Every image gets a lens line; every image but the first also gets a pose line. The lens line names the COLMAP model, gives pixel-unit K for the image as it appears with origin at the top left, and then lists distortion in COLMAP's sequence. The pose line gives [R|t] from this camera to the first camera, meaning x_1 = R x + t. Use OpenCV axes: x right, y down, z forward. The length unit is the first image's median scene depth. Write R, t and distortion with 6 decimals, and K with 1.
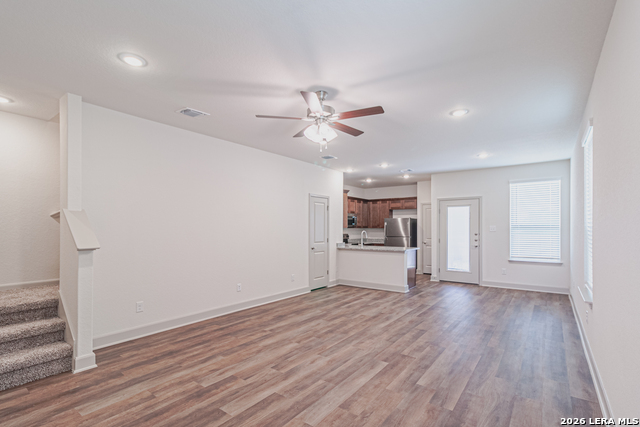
lens RADIAL K [[309.1, 0, 322.7], [0, 309.1, 224.7], [0, 0, 1]] dist [0.005218, 0.001009]
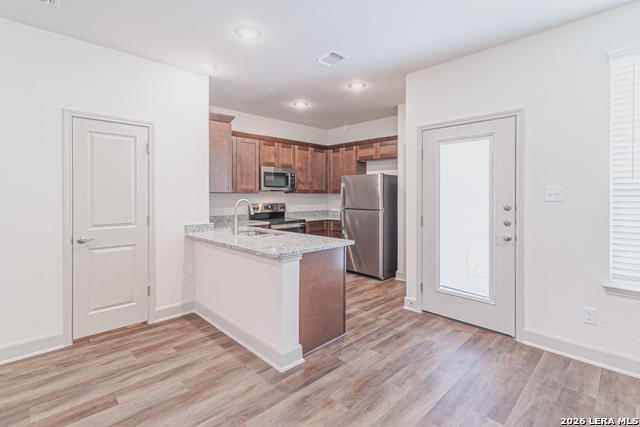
lens RADIAL K [[309.1, 0, 320.2], [0, 309.1, 193.1], [0, 0, 1]] dist [0.005218, 0.001009]
pose [[0.987208, -0.002534, -0.159416, 0.379573], [0.003560, 0.999975, 0.006151, 0.010111], [0.159396, -0.006640, 0.987192, 0.670844]]
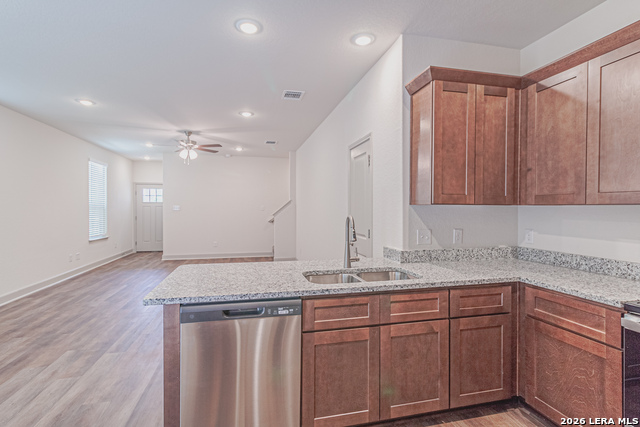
lens RADIAL K [[309.1, 0, 315.7], [0, 309.1, 211.4], [0, 0, 1]] dist [0.005218, 0.001009]
pose [[-0.636740, 0.003363, -0.771071, 0.455350], [0.005262, 0.999986, 0.000016, 0.019336], [0.771060, -0.004048, -0.636749, 1.382989]]
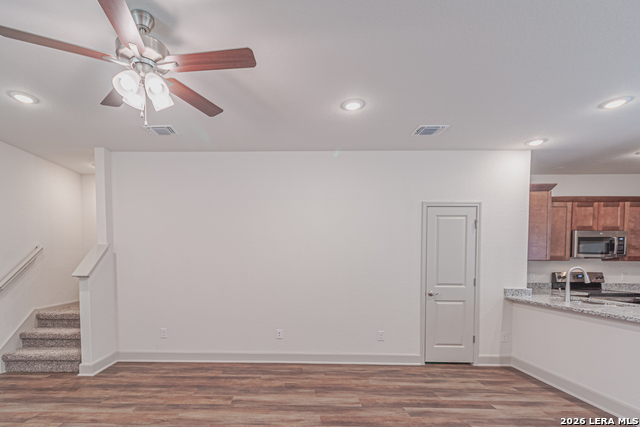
lens RADIAL K [[309.1, 0, 282.4], [0, 309.1, 271.6], [0, 0, 1]] dist [0.005218, 0.001009]
pose [[0.571778, 0.025691, -0.820006, 0.310701], [0.005641, 0.999363, 0.035244, 0.010959], [0.820389, -0.024777, 0.571269, 0.447862]]
